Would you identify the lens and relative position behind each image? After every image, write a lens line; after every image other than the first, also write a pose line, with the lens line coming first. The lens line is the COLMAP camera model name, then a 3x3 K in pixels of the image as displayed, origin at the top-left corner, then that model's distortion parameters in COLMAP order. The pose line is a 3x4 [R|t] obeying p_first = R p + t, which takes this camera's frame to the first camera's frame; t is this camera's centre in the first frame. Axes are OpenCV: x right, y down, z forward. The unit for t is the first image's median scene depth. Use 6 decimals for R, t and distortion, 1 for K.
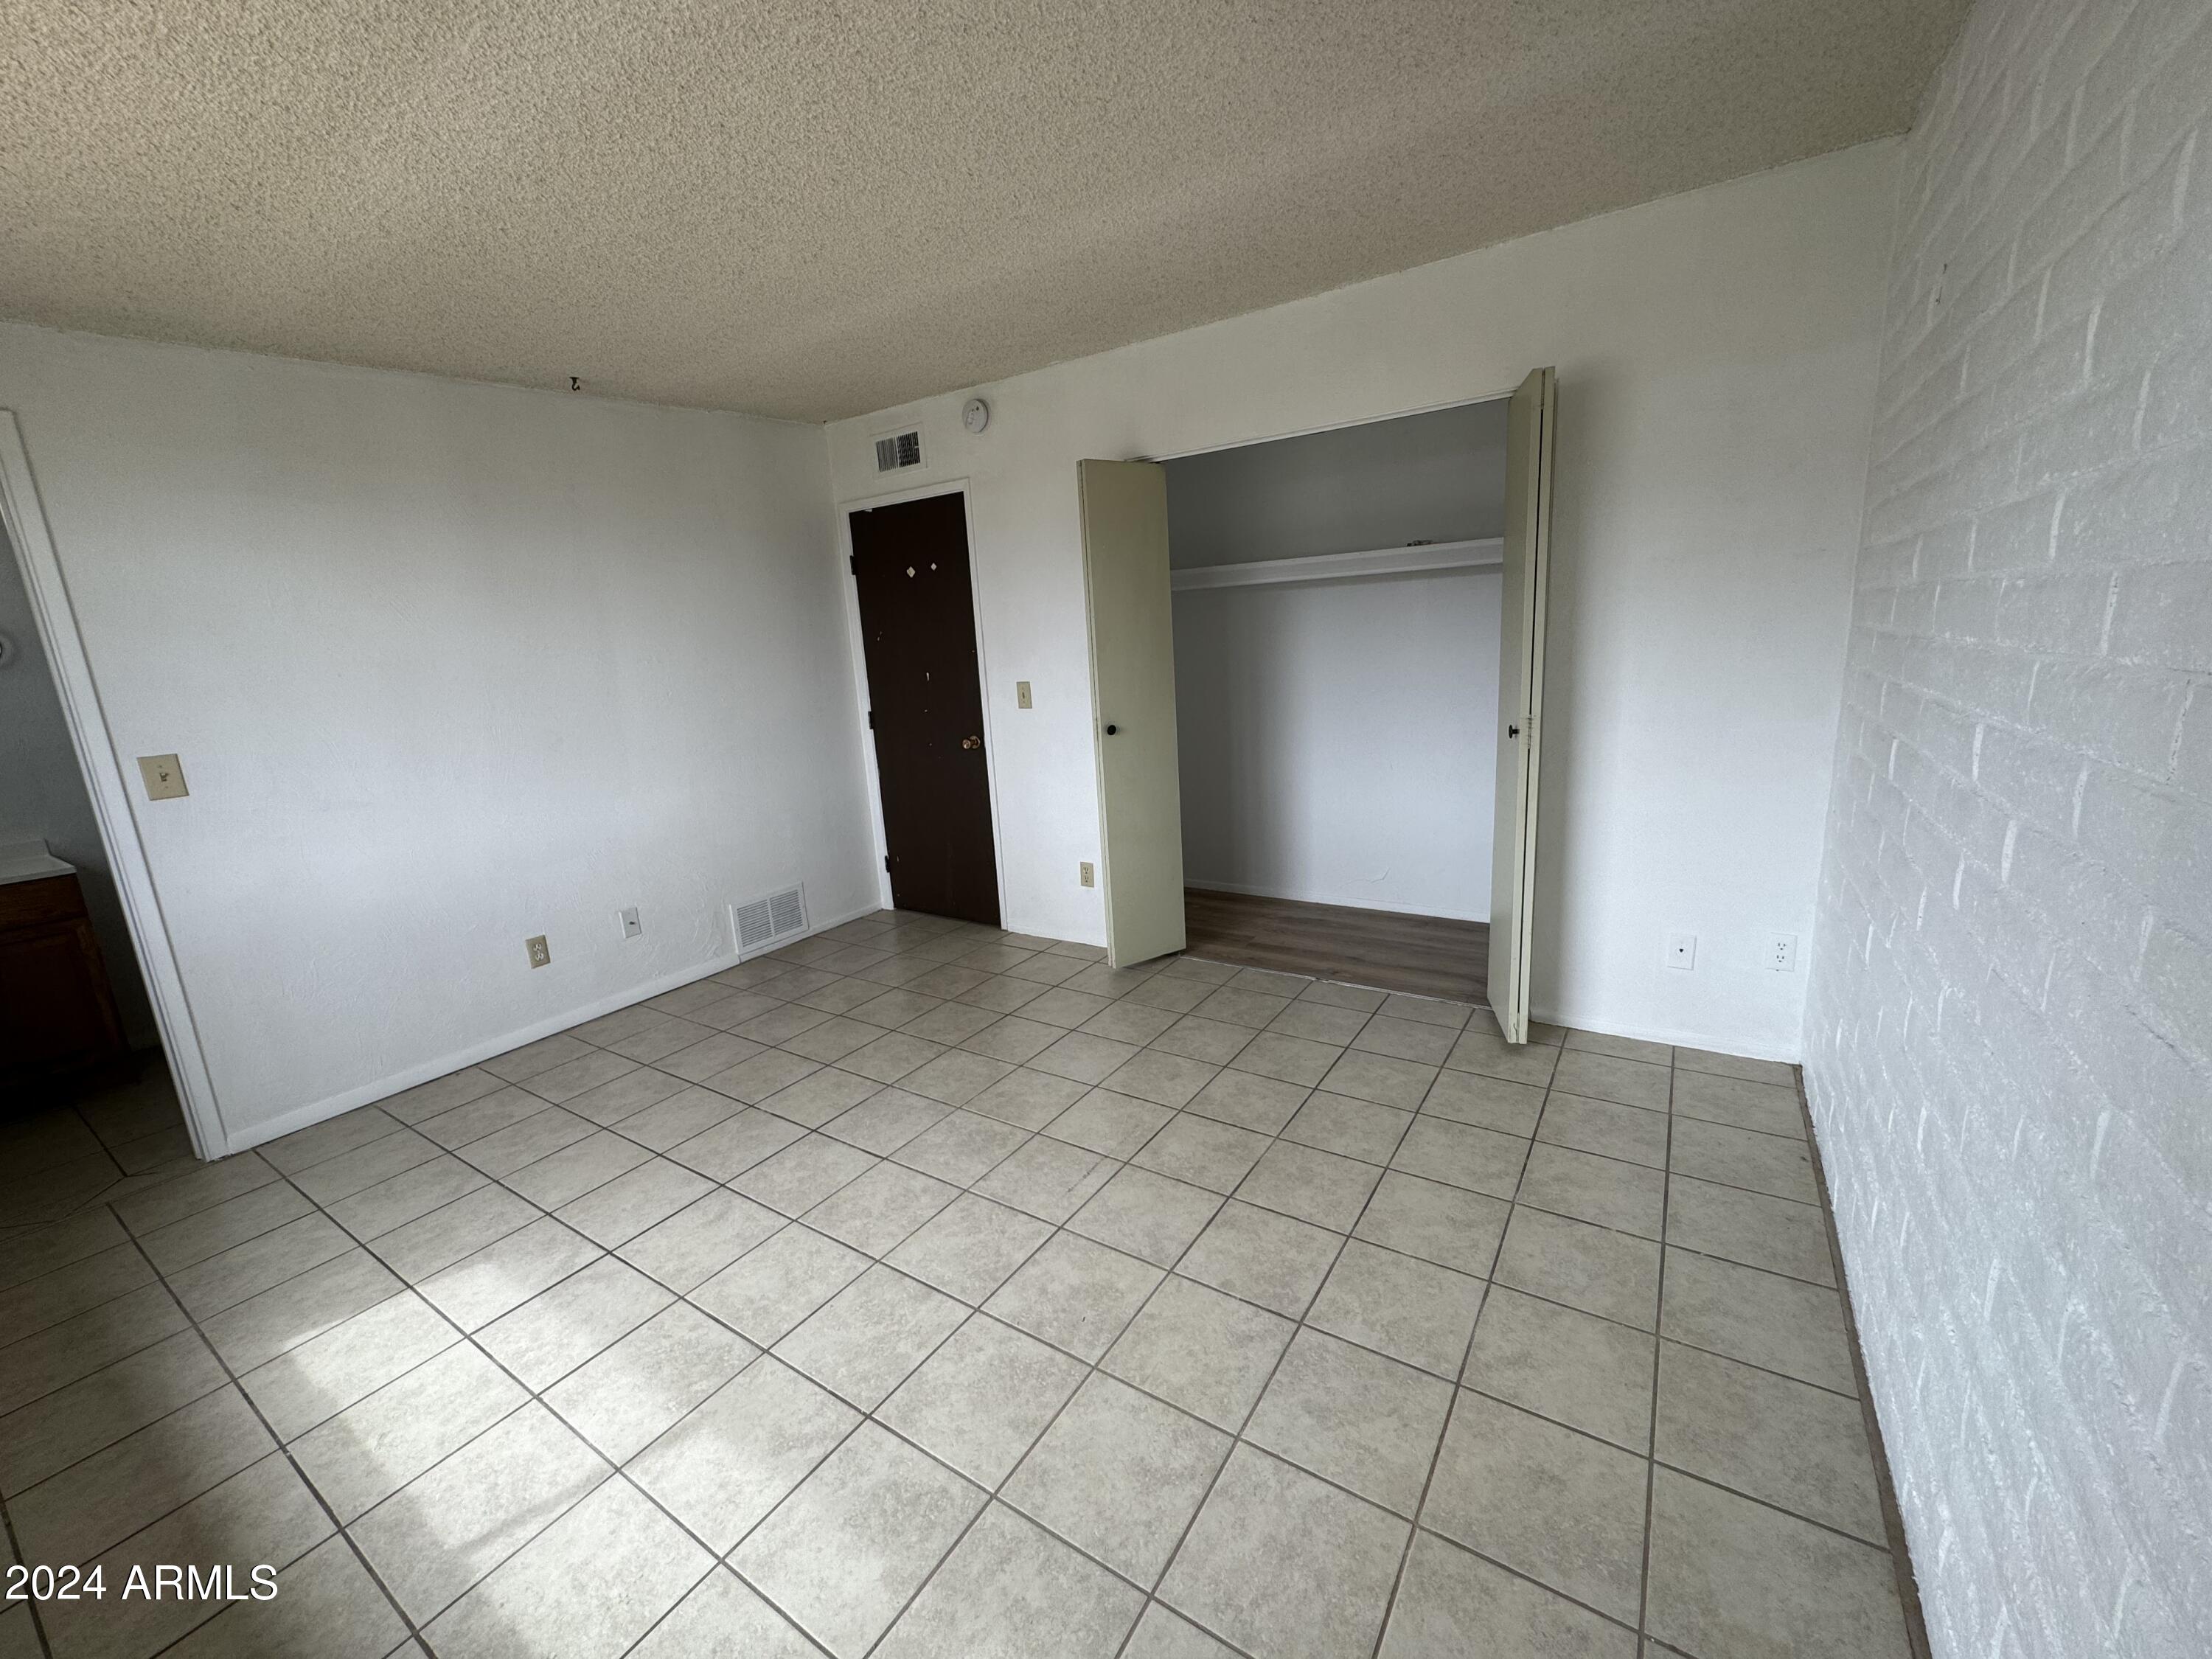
lens RADIAL K [[878.7, 0, 1105.8], [0, 878.7, 828.5], [0, 0, 1]] dist [-0.001624, 0.001259]
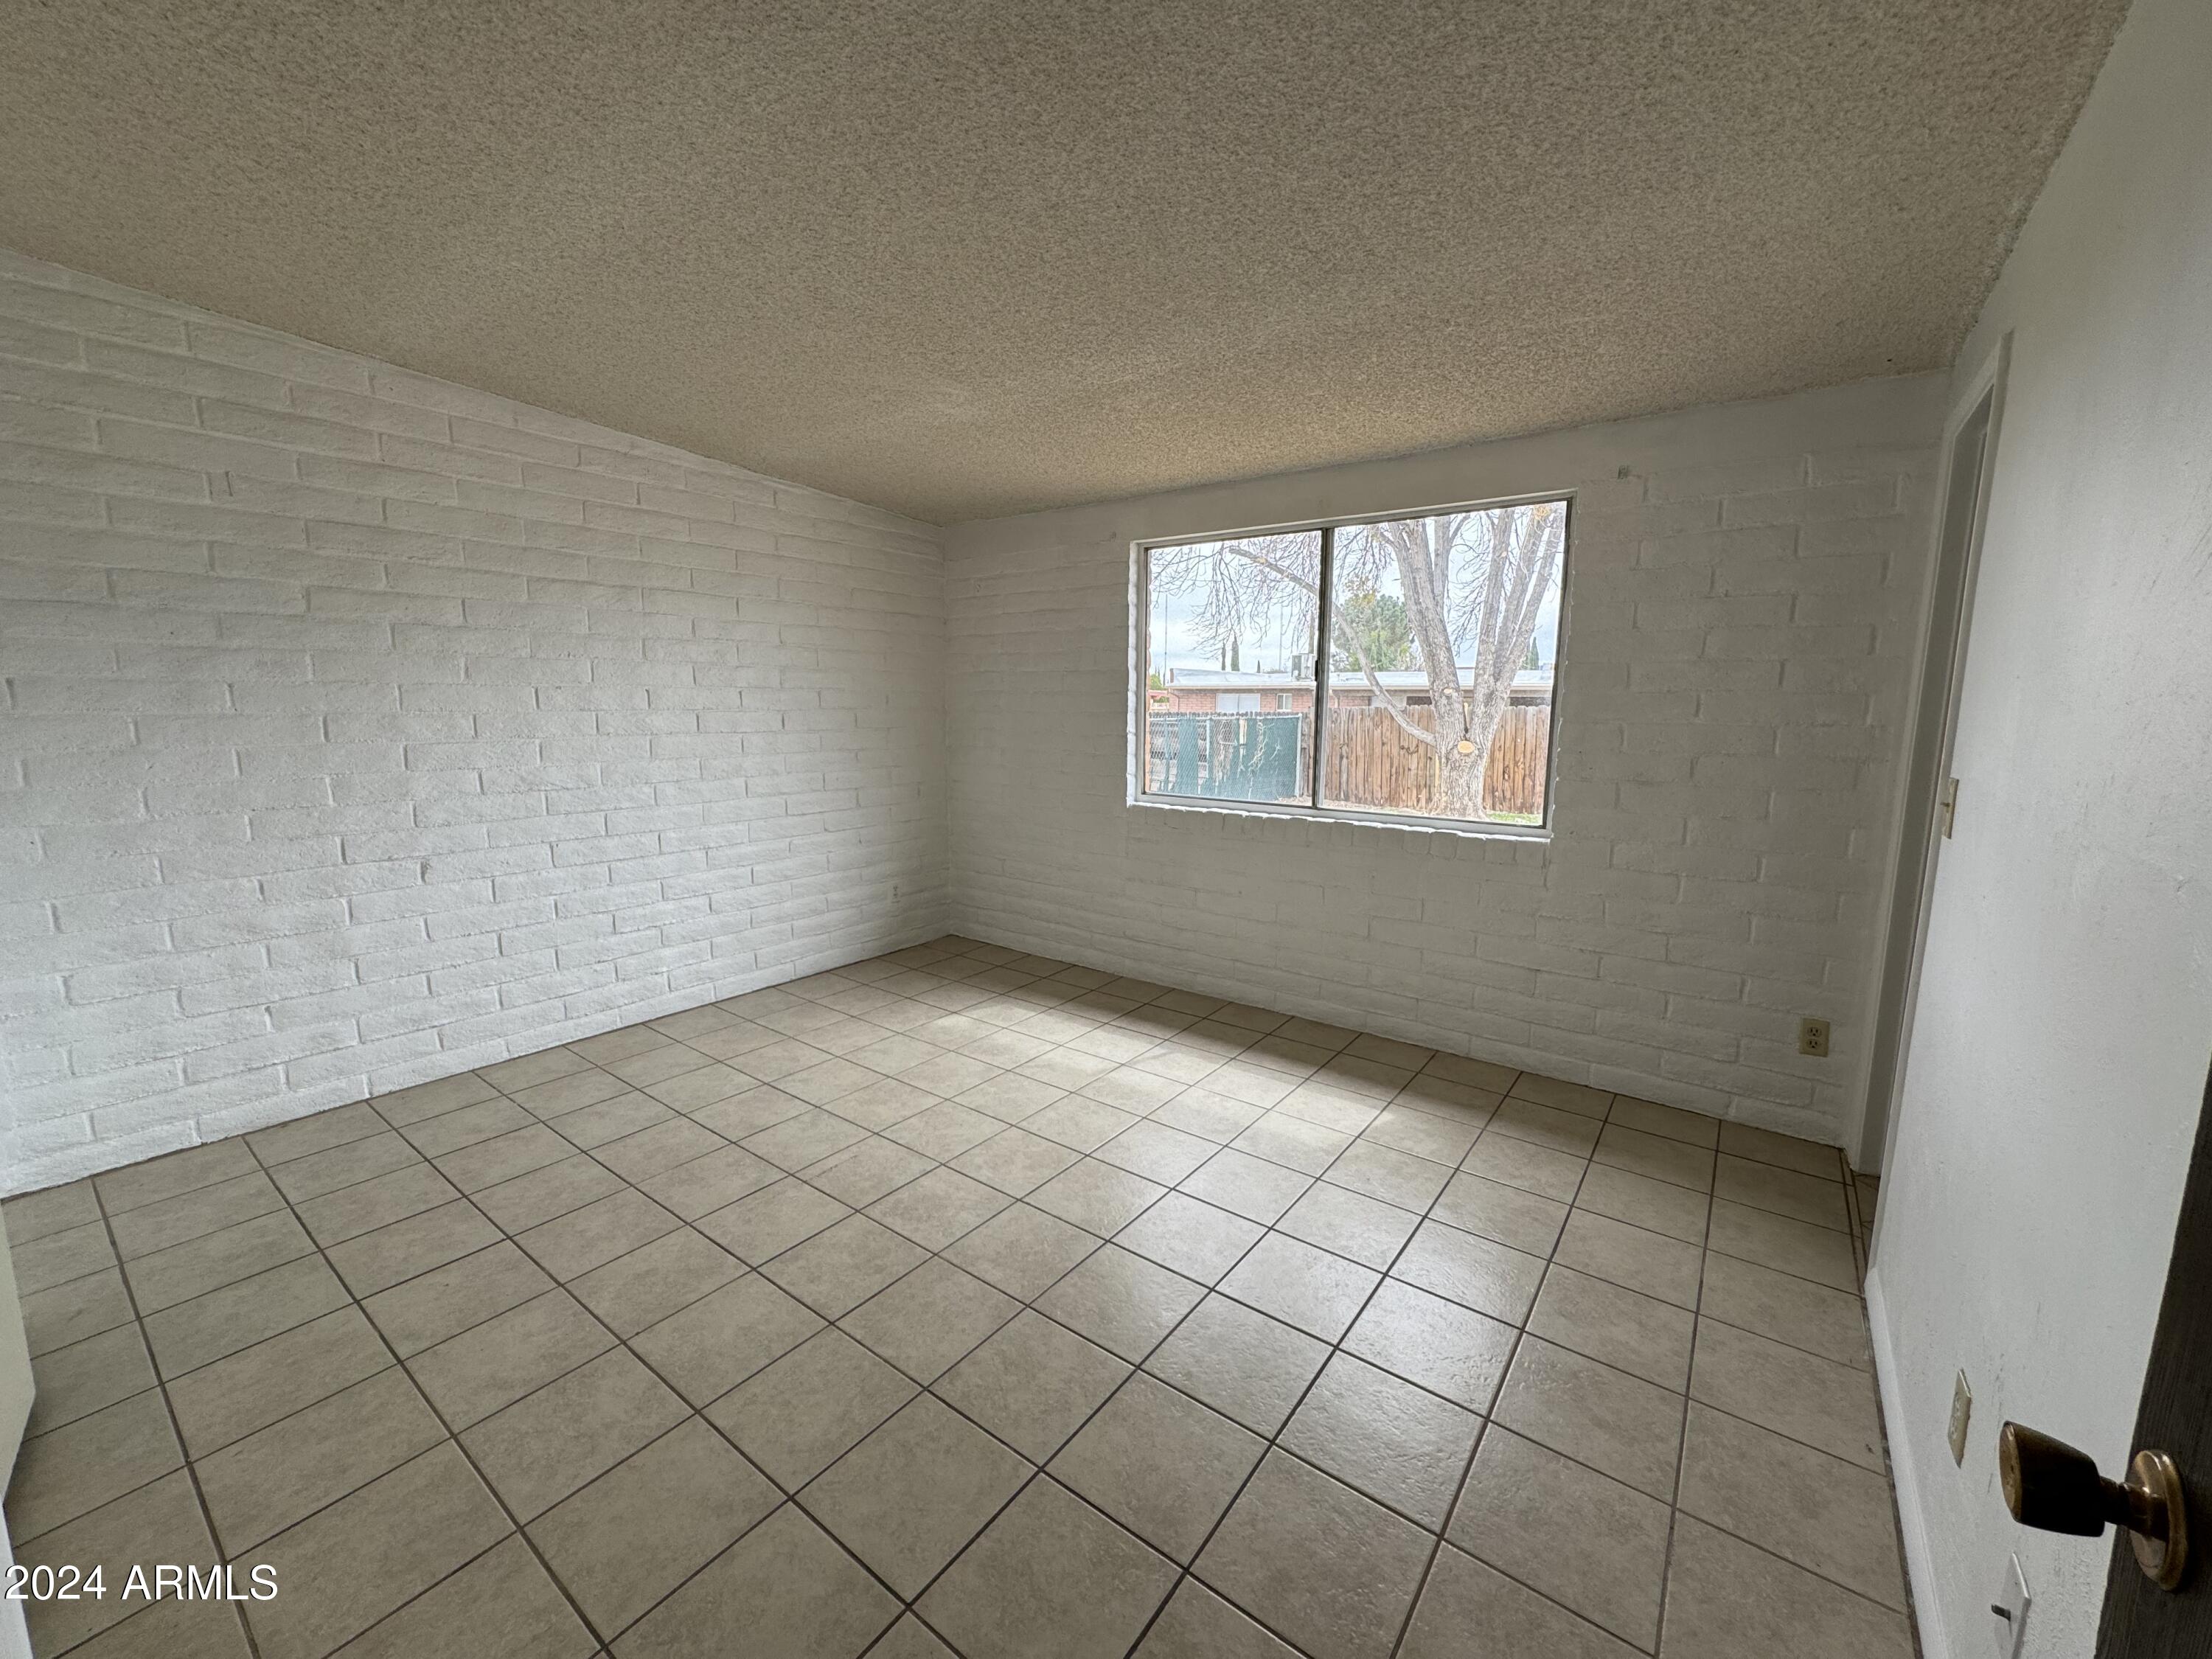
lens RADIAL K [[878.7, 0, 1109.1], [0, 878.7, 826.4], [0, 0, 1]] dist [-0.001624, 0.001259]
pose [[-0.996941, 0.040978, 0.066552, -0.464849], [0.061729, 0.935126, 0.348897, -0.376884], [-0.047937, 0.351938, -0.934795, 1.889936]]
